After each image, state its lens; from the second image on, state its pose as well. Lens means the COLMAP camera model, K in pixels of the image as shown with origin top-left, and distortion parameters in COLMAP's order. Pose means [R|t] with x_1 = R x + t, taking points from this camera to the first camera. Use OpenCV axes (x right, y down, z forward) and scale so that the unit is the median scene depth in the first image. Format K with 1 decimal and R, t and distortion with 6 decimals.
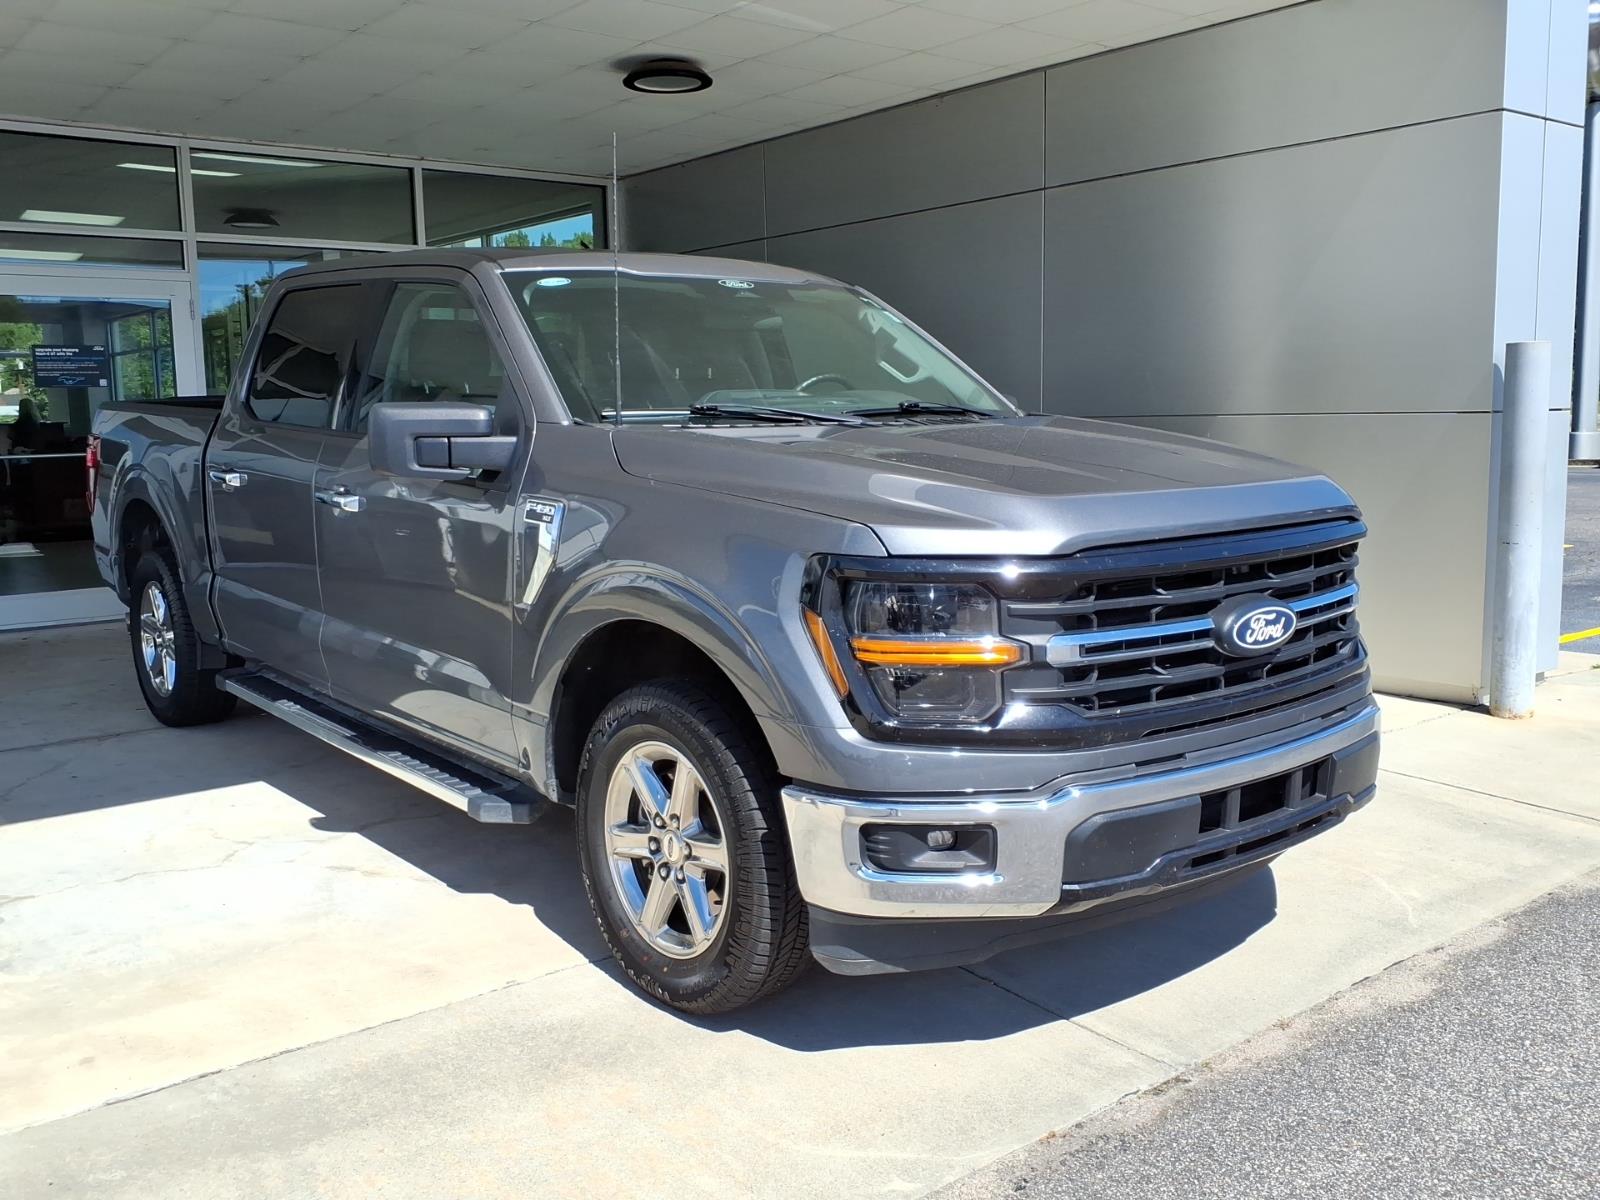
lens RADIAL K [[1412.7, 0, 792.5], [0, 1412.7, 603.7], [0, 0, 1]] dist [0.013575, -0.003553]
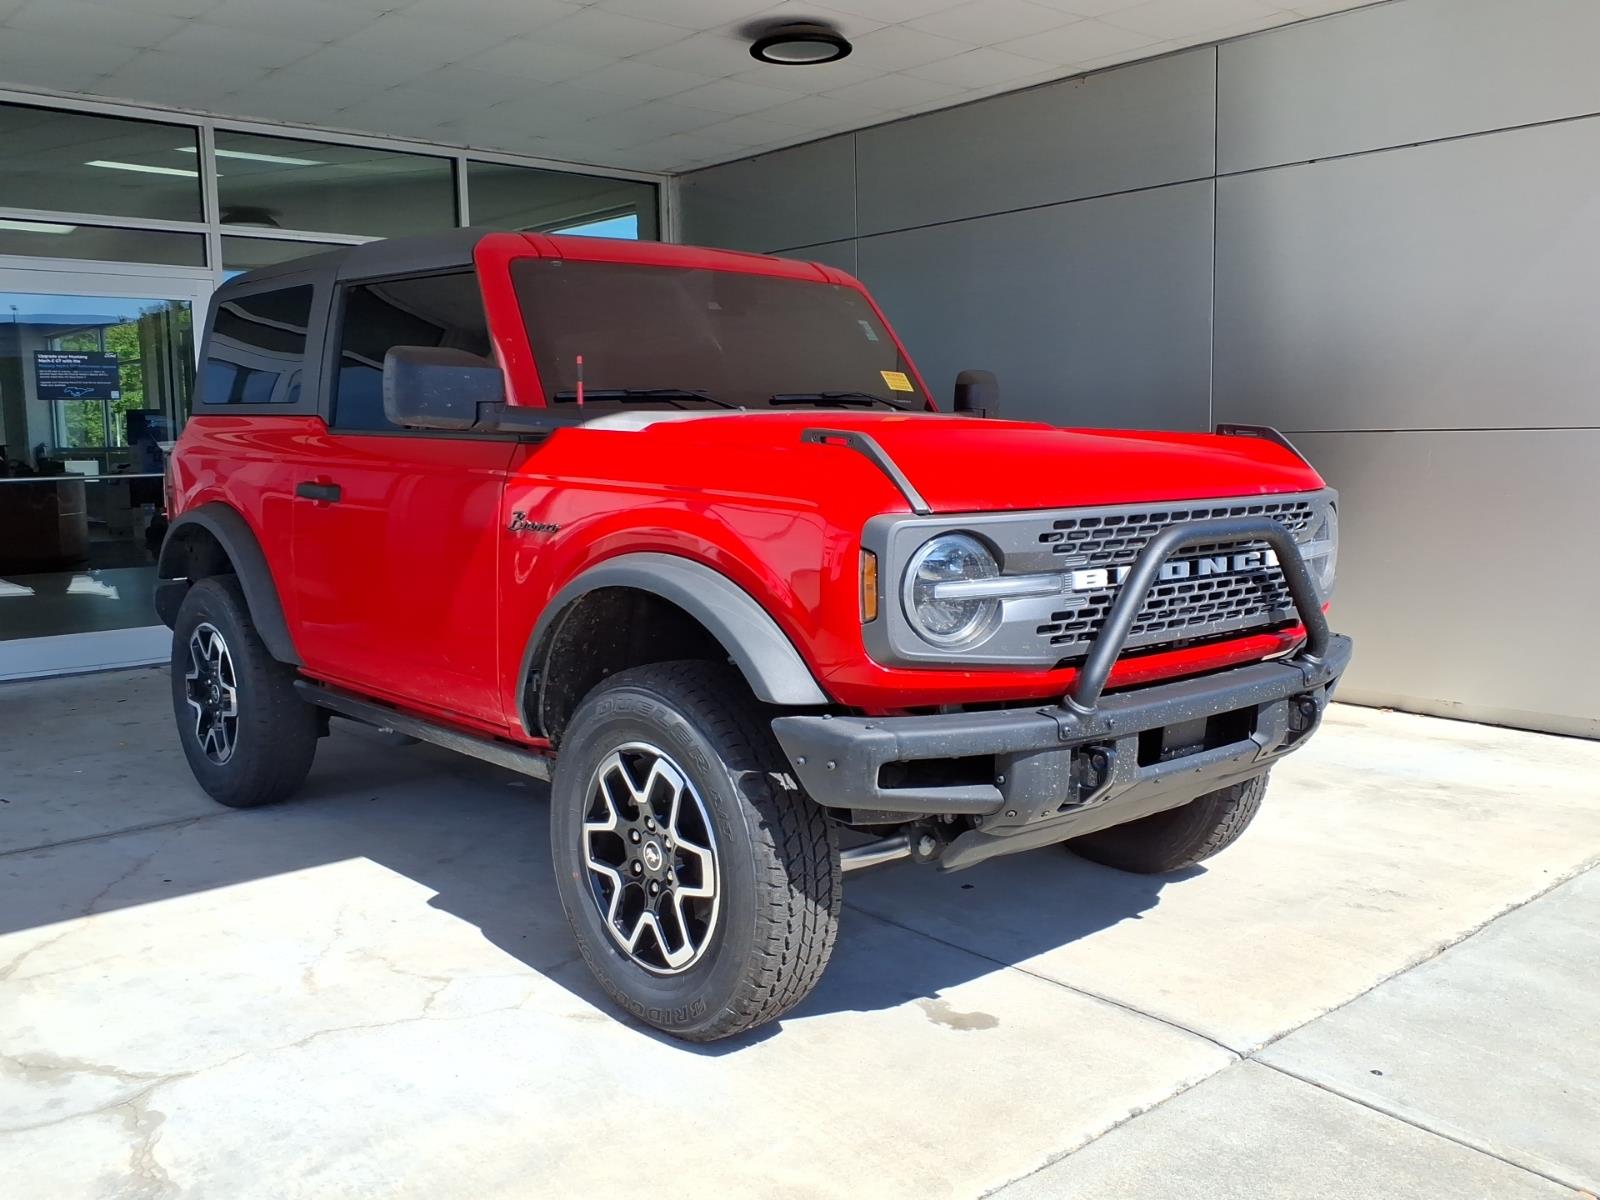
lens RADIAL K [[1412.7, 0, 788.9], [0, 1412.7, 598.6], [0, 0, 1]] dist [0.013575, -0.003553]
pose [[0.998581, -0.005354, 0.052988, -0.121230], [0.006470, 0.999761, -0.020906, -0.010008], [-0.052863, 0.021219, 0.998376, 0.113464]]
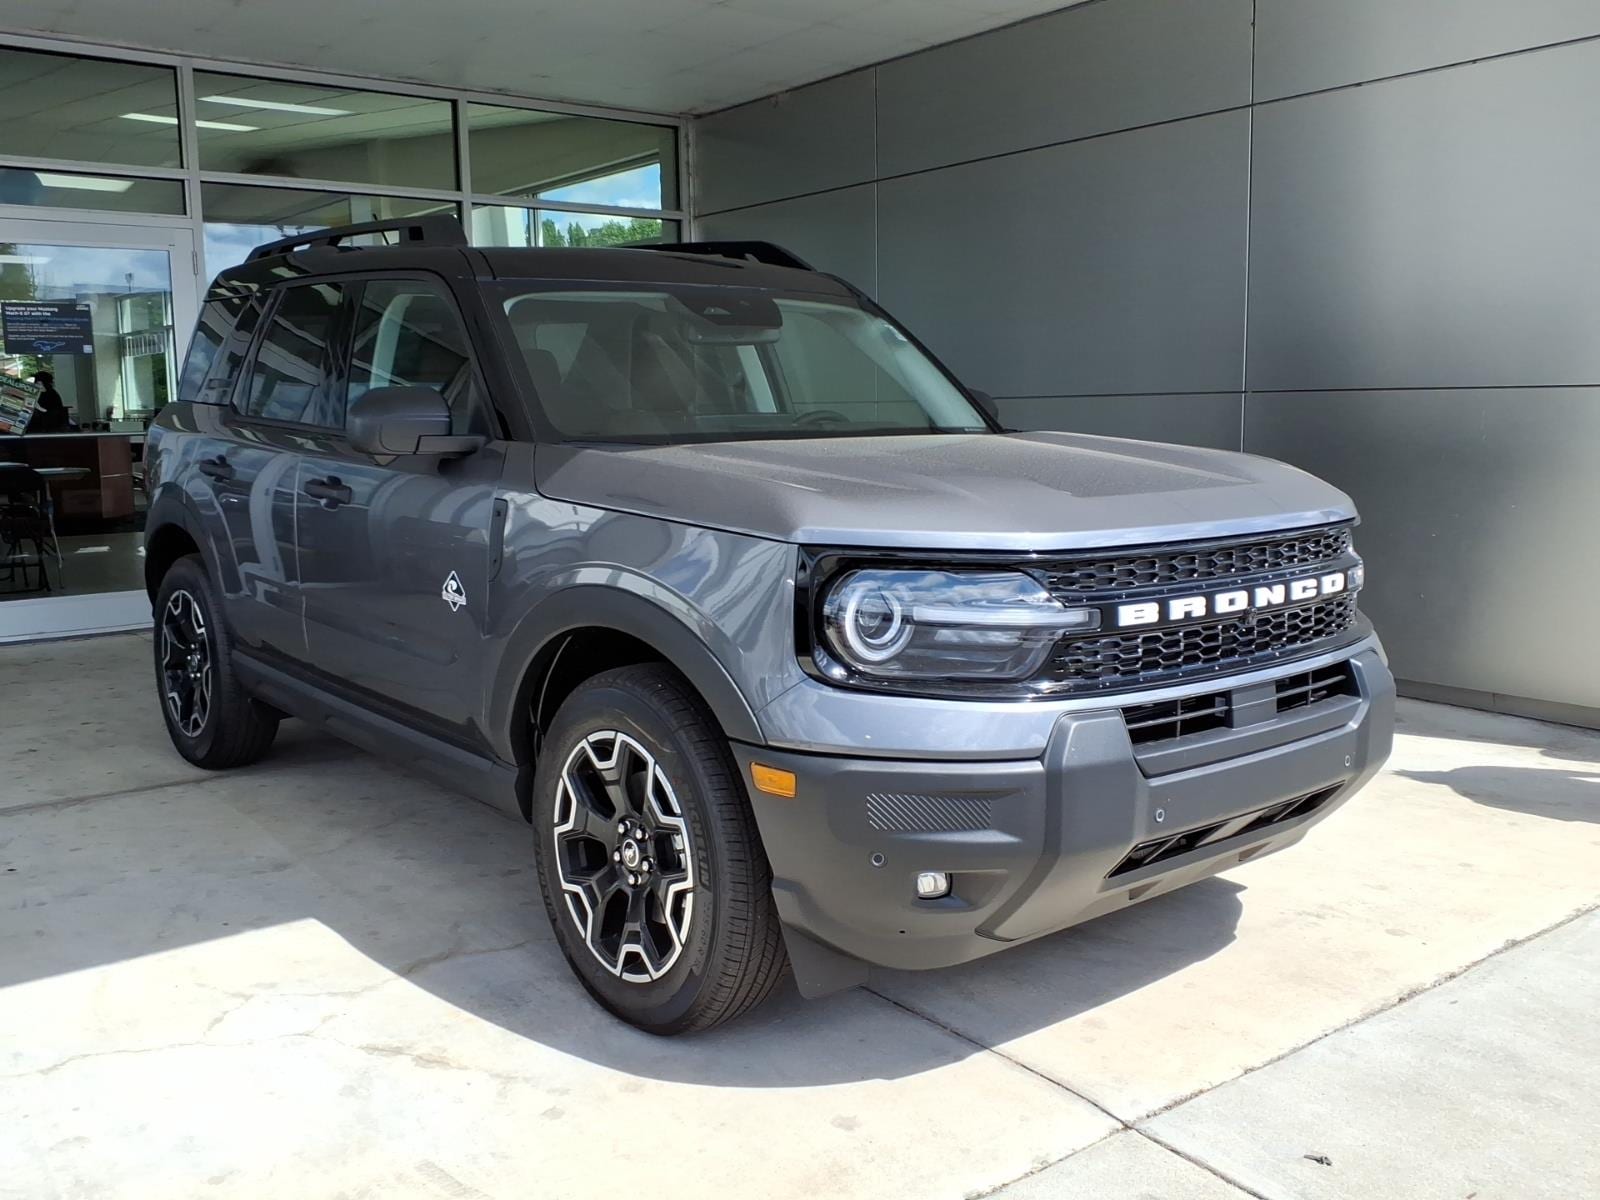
lens RADIAL K [[1444.0, 0, 794.5], [0, 1444.0, 589.7], [0, 0, 1]] dist [0.001712, 0.023786]
pose [[0.999849, 0.006172, -0.016236, -0.056842], [-0.006283, 0.999957, -0.006795, -0.011355], [0.016193, 0.006896, 0.999845, 0.159129]]
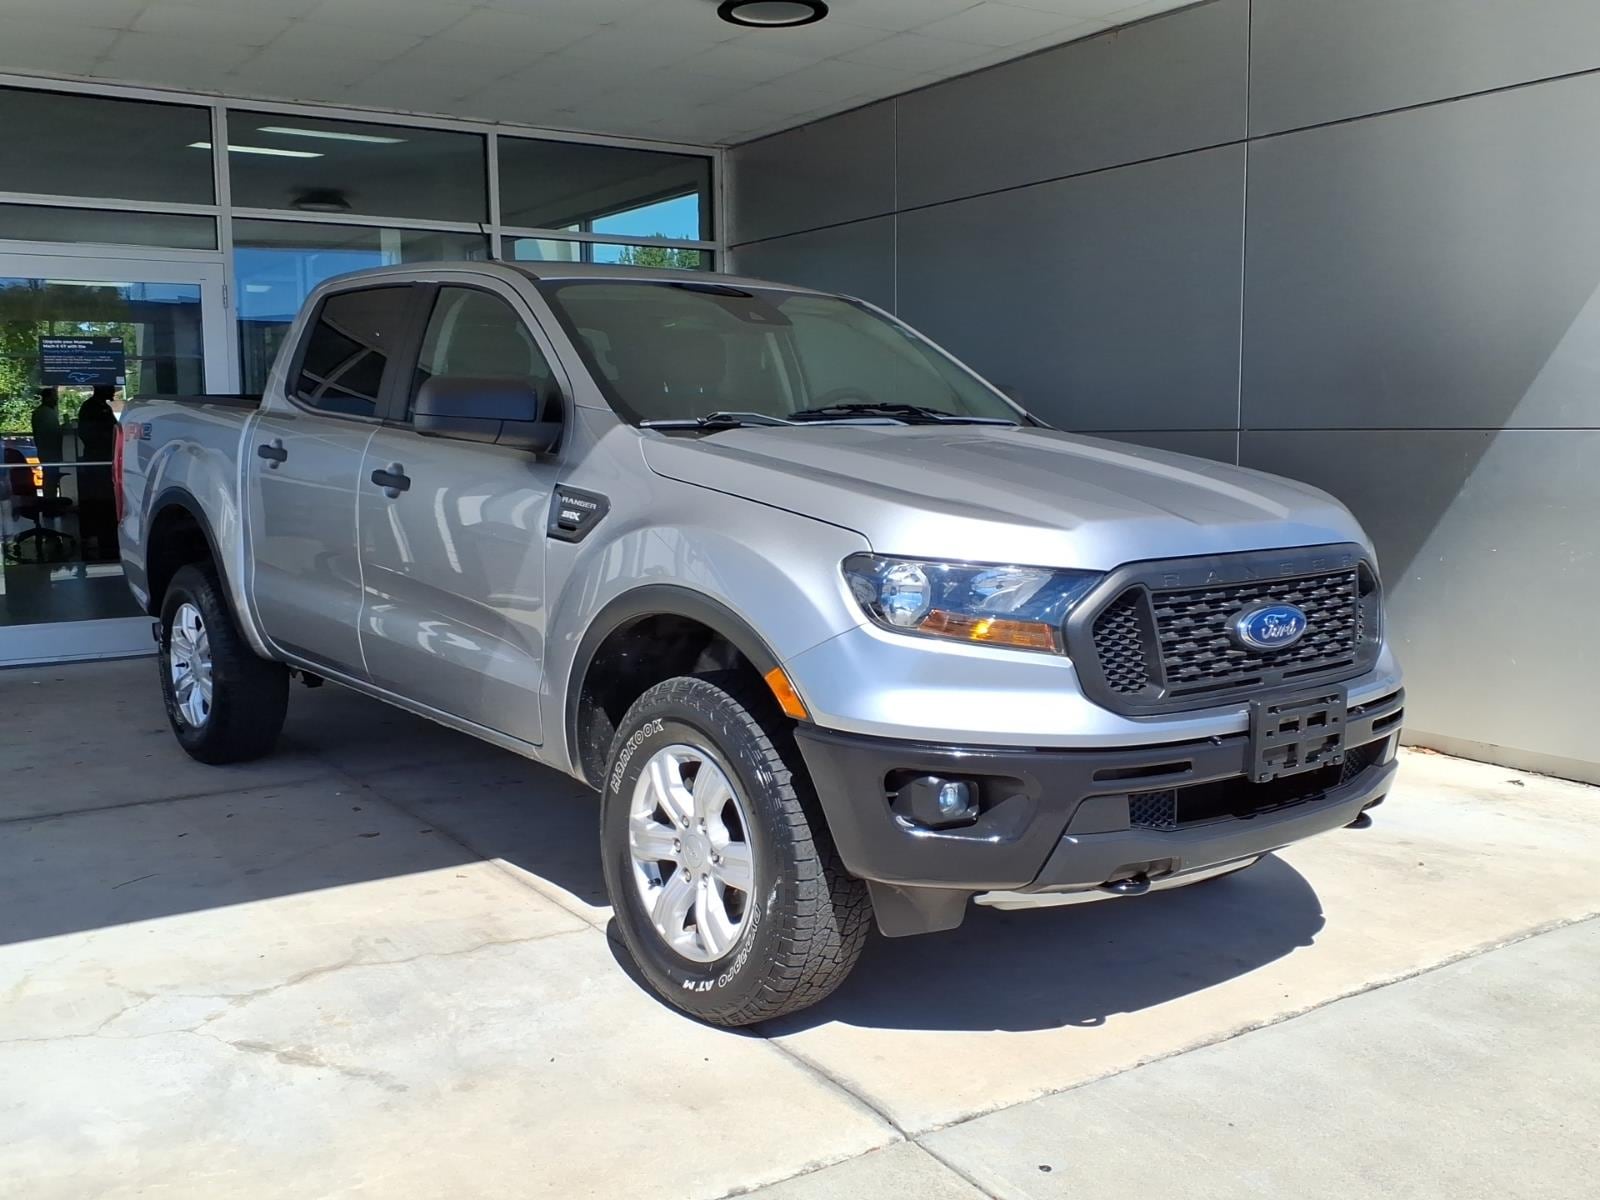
lens RADIAL K [[1509.6, 0, 801.5], [0, 1509.6, 604.3], [0, 0, 1]] dist [0.017421, 0.000000]
pose [[0.995831, 0.019914, -0.089018, 0.009746], [-0.021447, 0.999637, -0.016307, -0.014272], [0.088661, 0.018148, 0.995897, 0.125155]]
